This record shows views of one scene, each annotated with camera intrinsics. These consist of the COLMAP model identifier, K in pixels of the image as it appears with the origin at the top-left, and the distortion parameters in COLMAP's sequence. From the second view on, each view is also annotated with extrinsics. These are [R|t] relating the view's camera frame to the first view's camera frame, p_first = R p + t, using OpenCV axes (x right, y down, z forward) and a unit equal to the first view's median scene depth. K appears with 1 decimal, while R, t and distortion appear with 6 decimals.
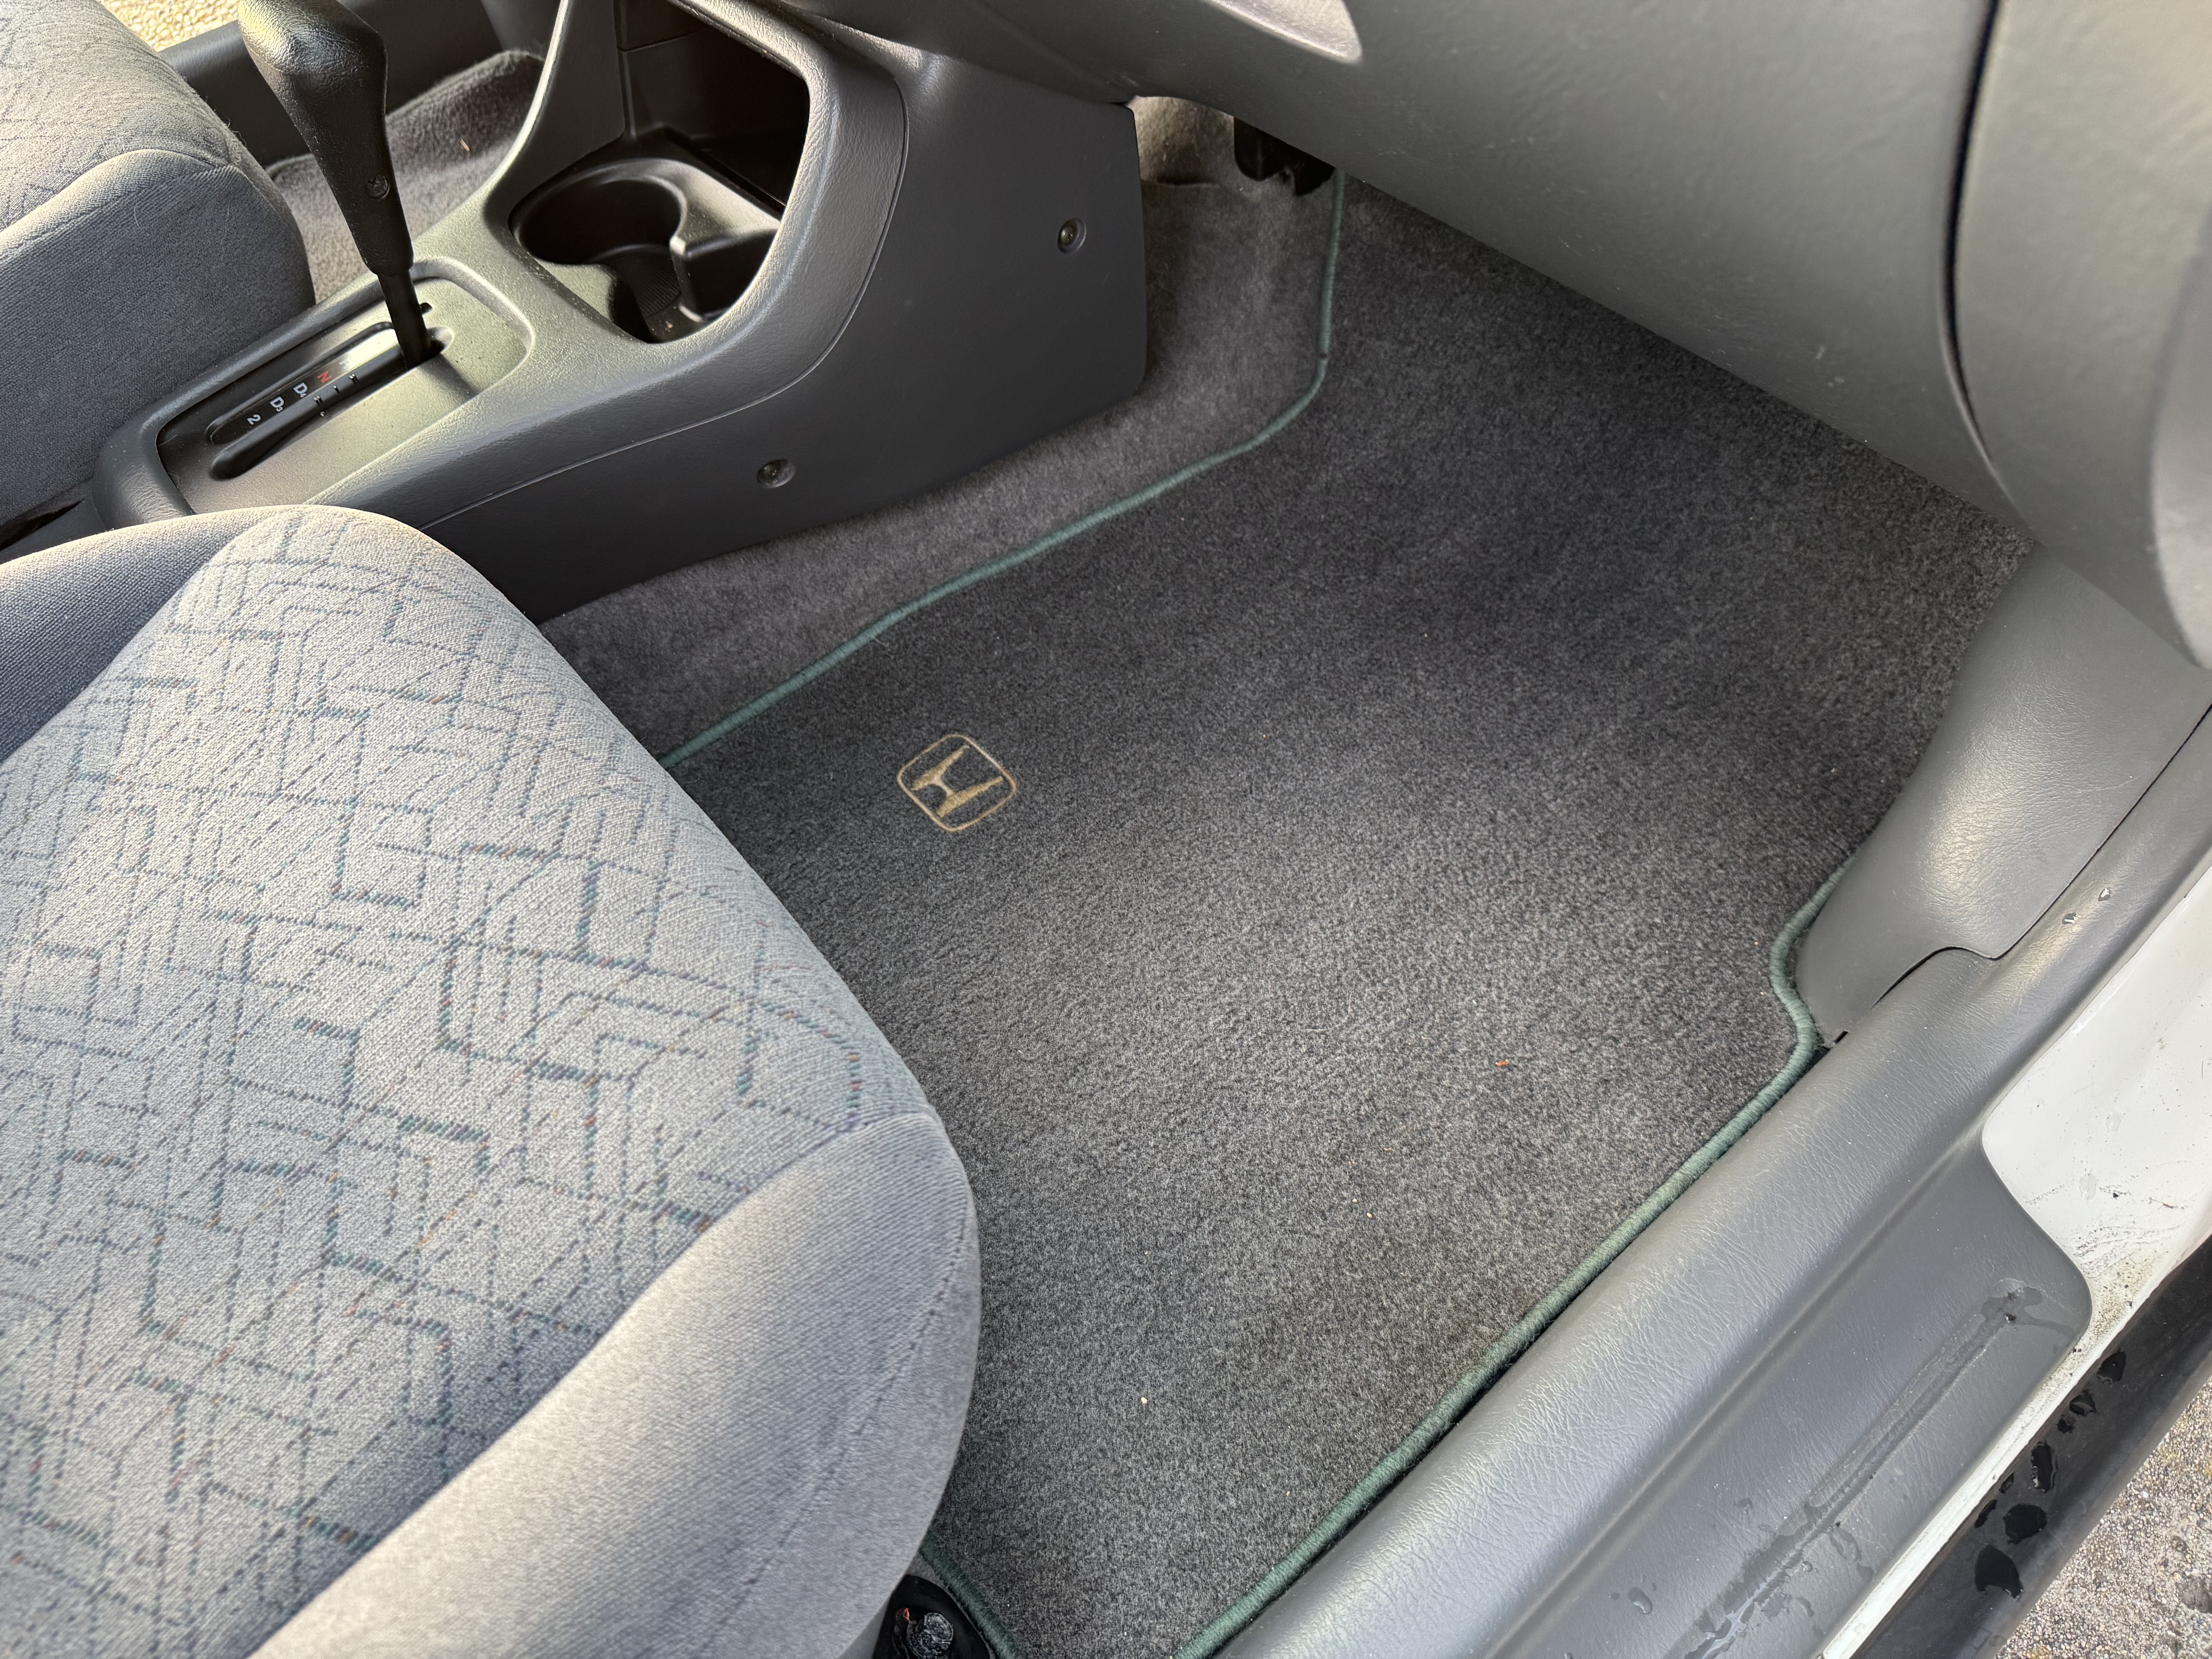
lens RADIAL K [[1570.1, 0, 1106.0], [0, 1570.1, 829.5], [0, 0, 1]] dist [0.050634, -0.062869]
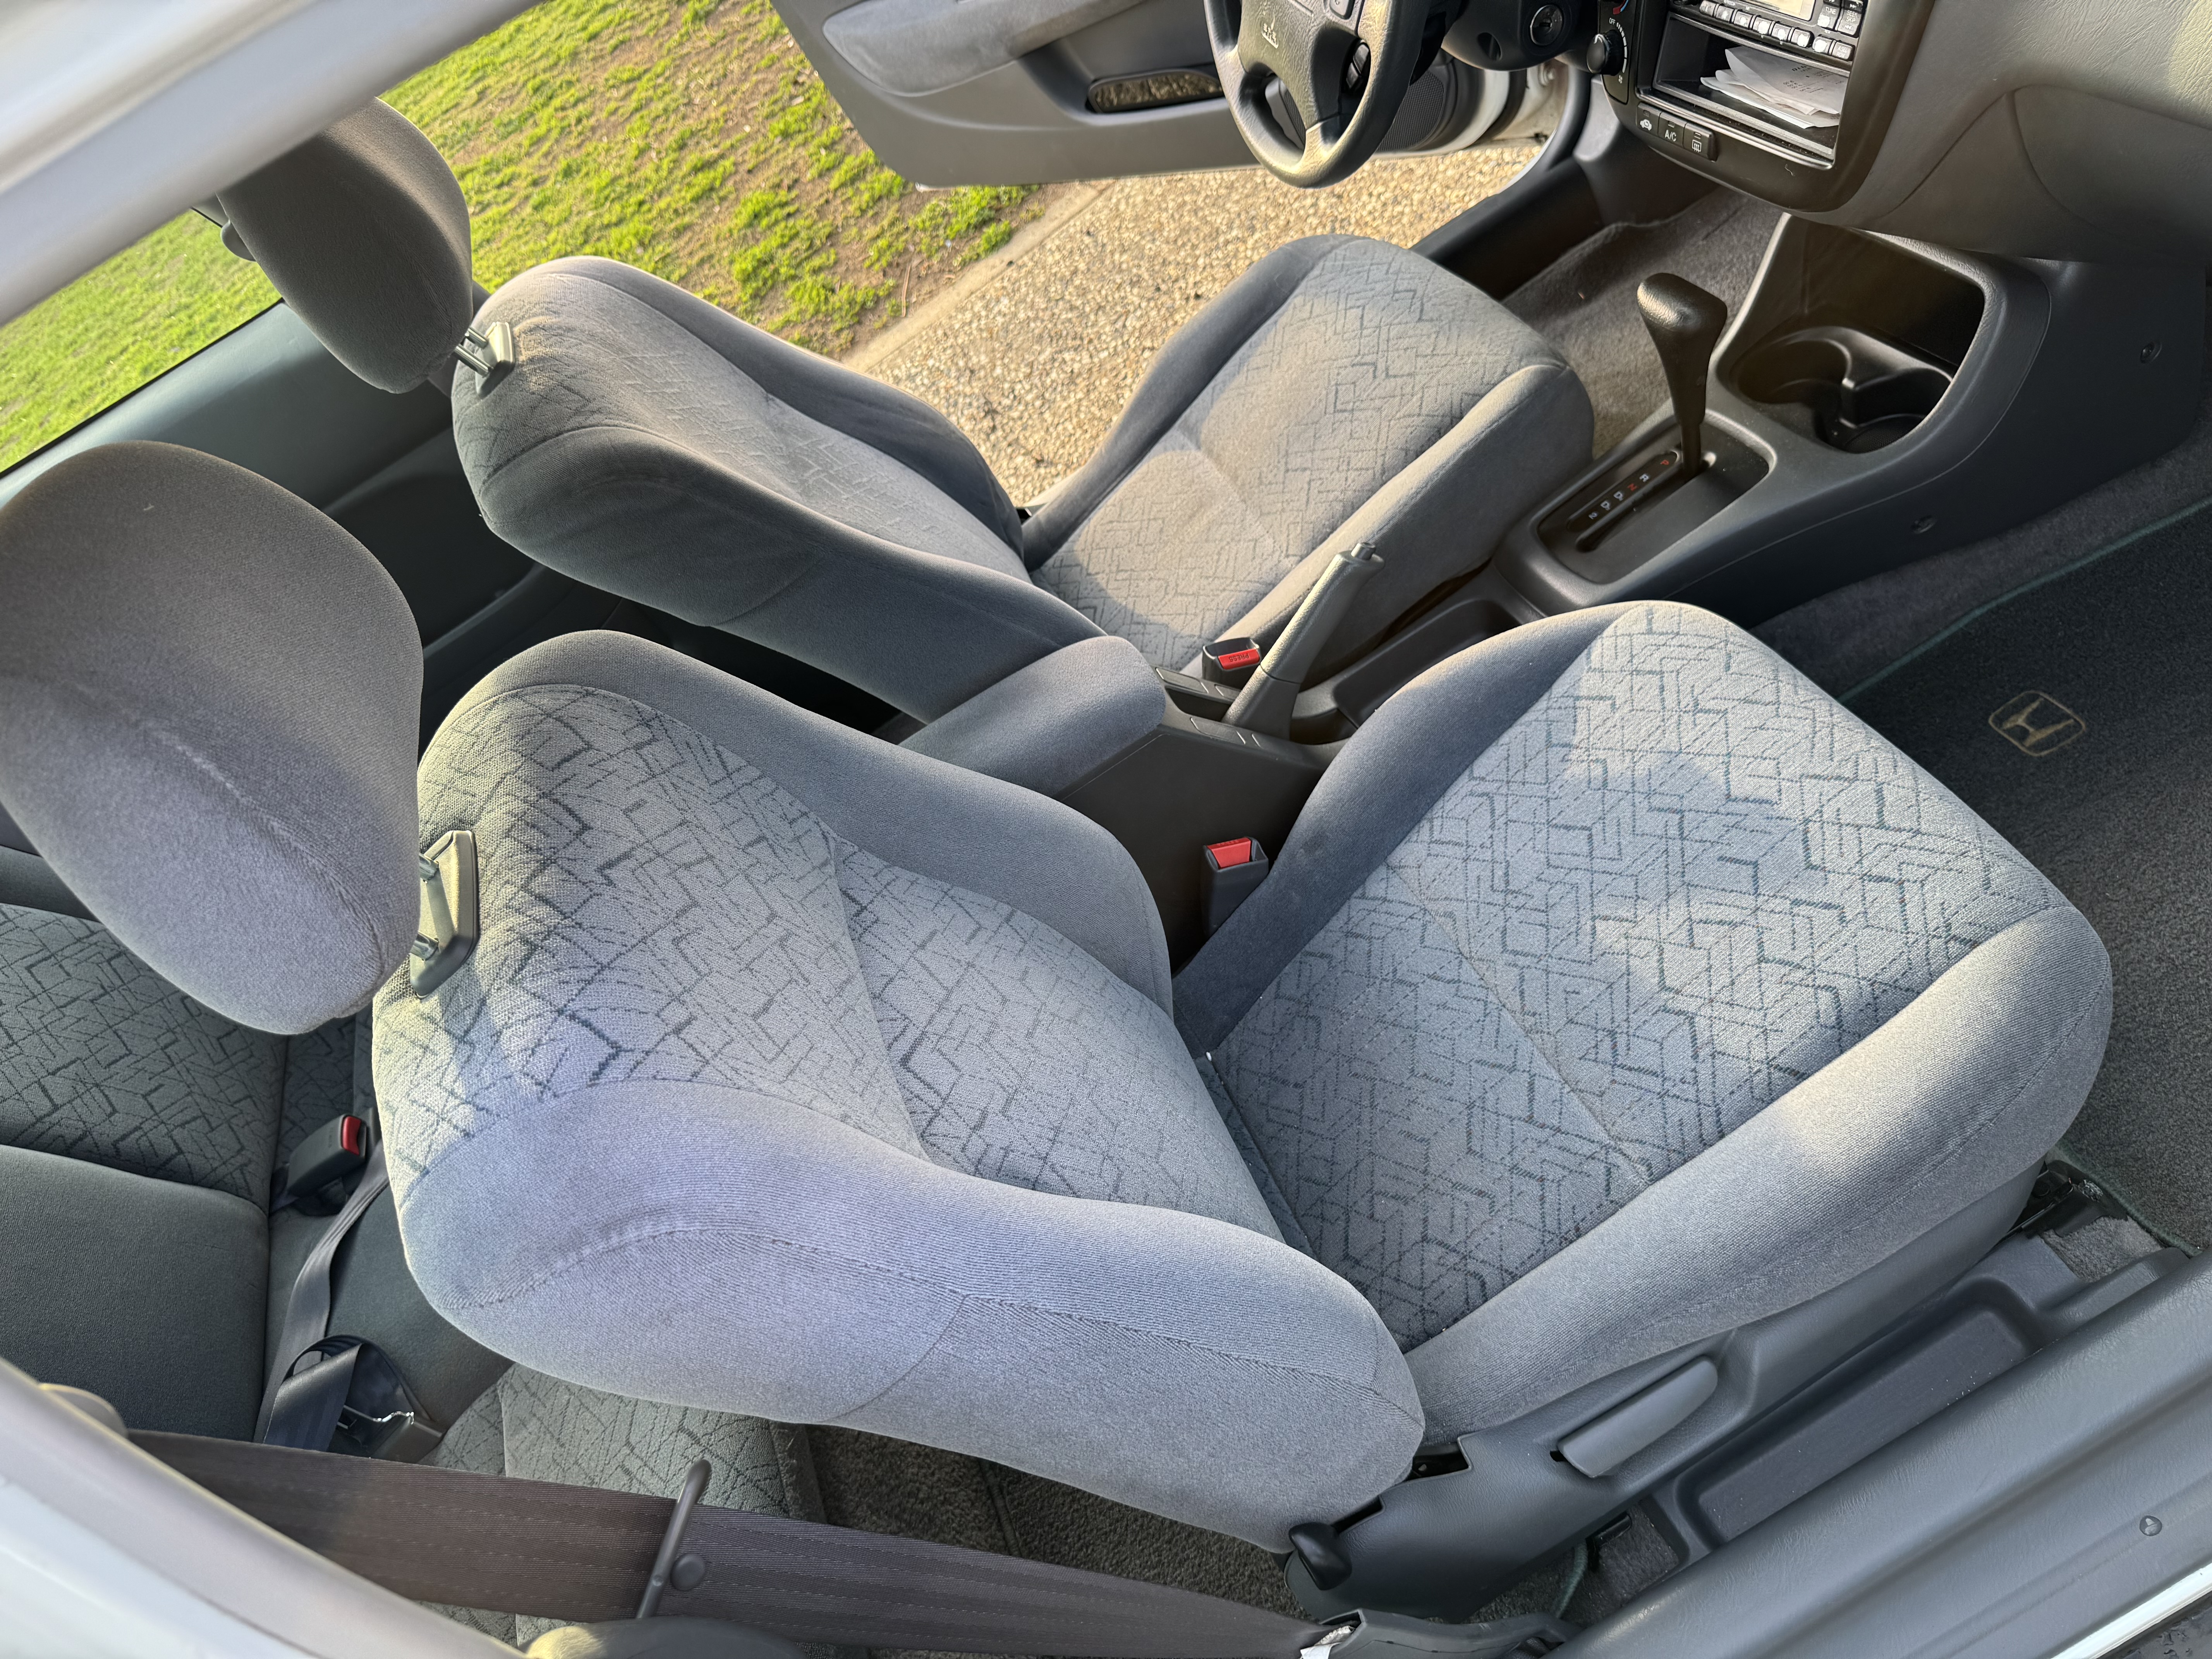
lens RADIAL K [[1337.5, 0, 1104.6], [0, 1337.5, 758.0], [0, 0, 1]] dist [0.002153, -0.032863]
pose [[0.800464, -0.028100, -0.598721, -0.084106], [0.032001, 0.999479, -0.004125, -0.034799], [0.598525, -0.015858, 0.800947, -0.967208]]
